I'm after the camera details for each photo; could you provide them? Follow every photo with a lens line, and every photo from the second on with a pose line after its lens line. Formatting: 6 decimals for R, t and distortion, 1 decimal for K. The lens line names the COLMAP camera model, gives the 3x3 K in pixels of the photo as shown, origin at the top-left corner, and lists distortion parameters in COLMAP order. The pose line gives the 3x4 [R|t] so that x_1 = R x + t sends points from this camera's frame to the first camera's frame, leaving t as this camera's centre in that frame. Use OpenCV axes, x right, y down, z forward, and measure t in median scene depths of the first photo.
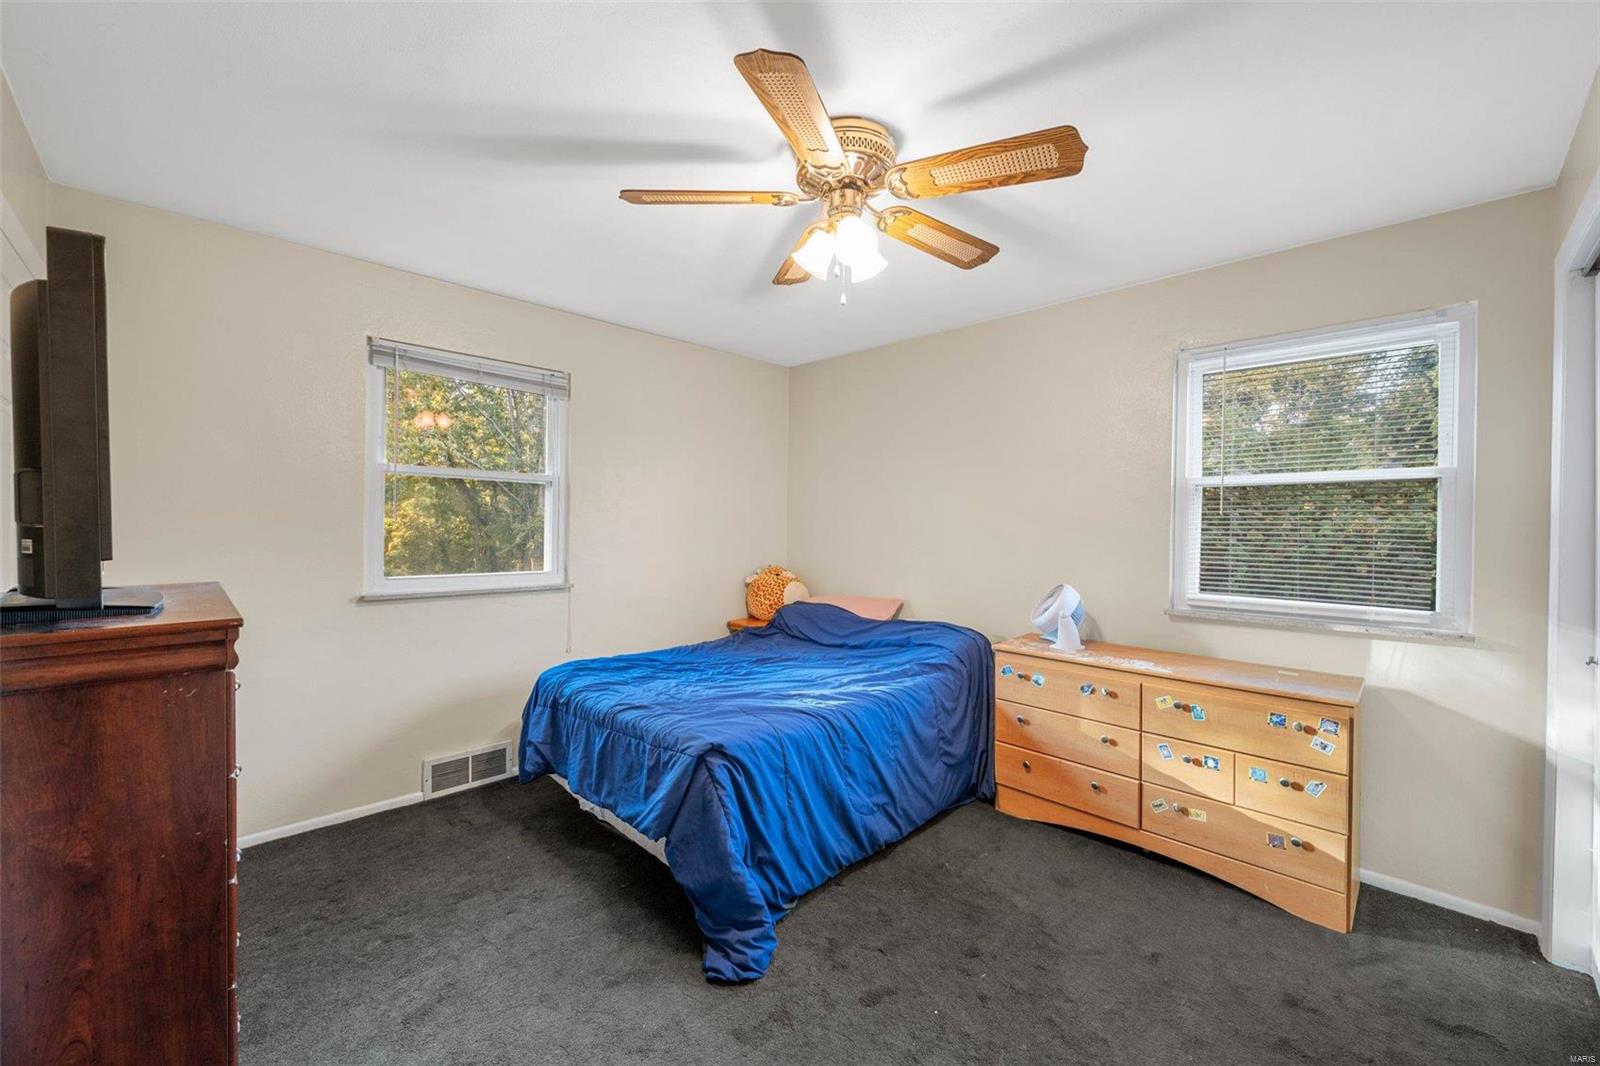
lens RADIAL K [[621.8, 0, 800.0], [0, 621.8, 533.0], [0, 0, 1]] dist [-0.000125, -0.000028]
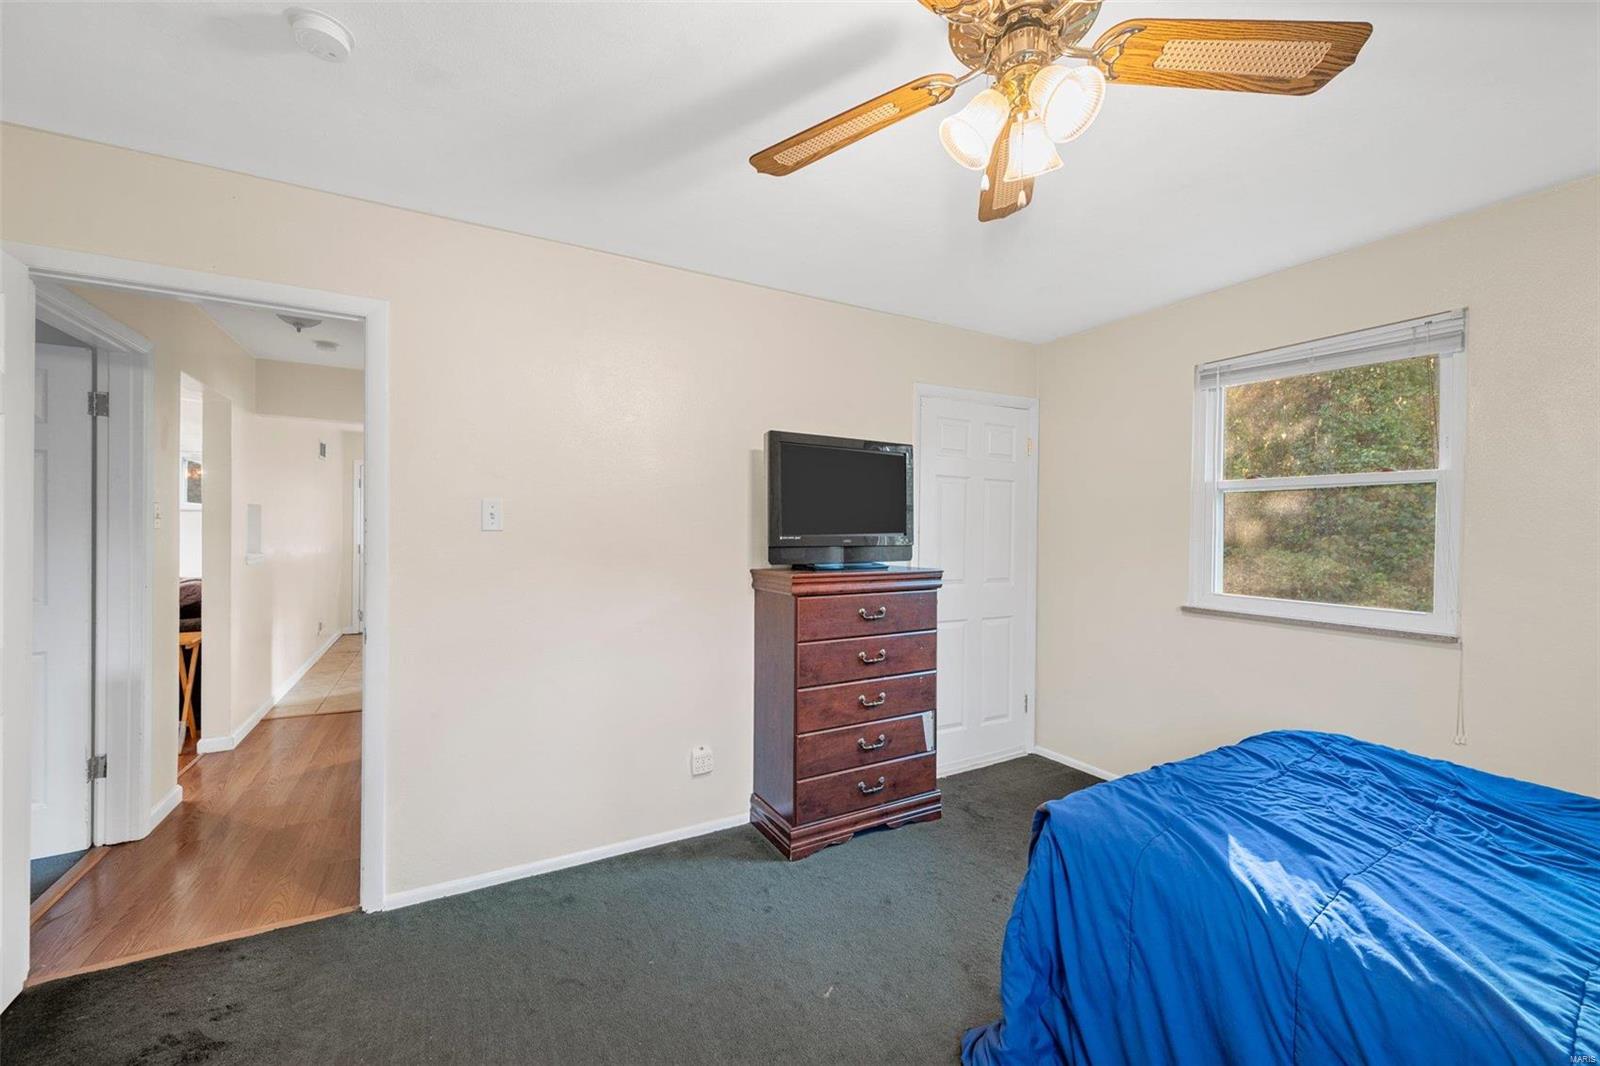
lens RADIAL K [[621.8, 0, 800.0], [0, 621.8, 533.0], [0, 0, 1]] dist [-0.000125, -0.000028]
pose [[-0.252013, -0.002677, -0.967720, 0.691932], [-0.019189, 0.999813, 0.002231, -0.021331], [0.967534, 0.019132, -0.252017, 0.820629]]
